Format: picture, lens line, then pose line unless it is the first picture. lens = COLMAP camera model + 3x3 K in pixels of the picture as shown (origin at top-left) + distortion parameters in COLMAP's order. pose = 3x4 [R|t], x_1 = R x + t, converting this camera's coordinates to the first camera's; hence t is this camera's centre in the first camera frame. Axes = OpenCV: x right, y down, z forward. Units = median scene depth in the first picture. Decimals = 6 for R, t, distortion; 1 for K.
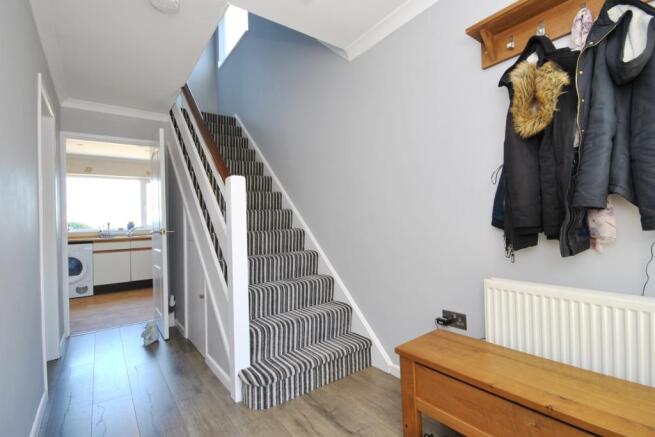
lens RADIAL K [[288.0, 0, 327.5], [0, 288.0, 218.5], [0, 0, 1]] dist [0.000177, -0.000076]
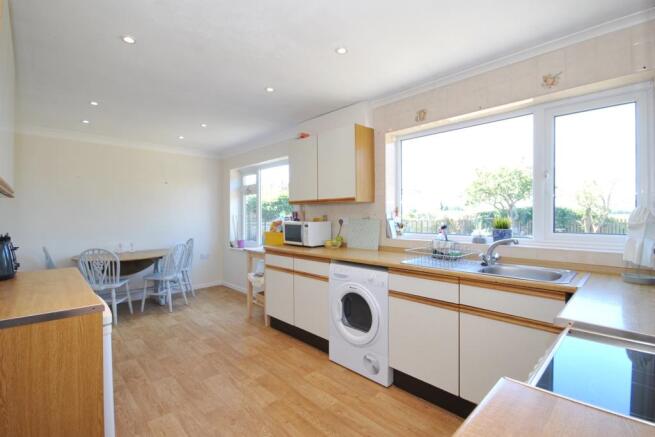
lens RADIAL K [[299.3, 0, 327.5], [0, 299.3, 218.5], [0, 0, 1]] dist [0.001702, 0.000380]
pose [[0.100208, 0.031354, -0.994472, -0.364004], [0.001759, 0.999496, 0.031690, -0.012401], [0.994965, -0.004925, 0.100102, 0.855015]]
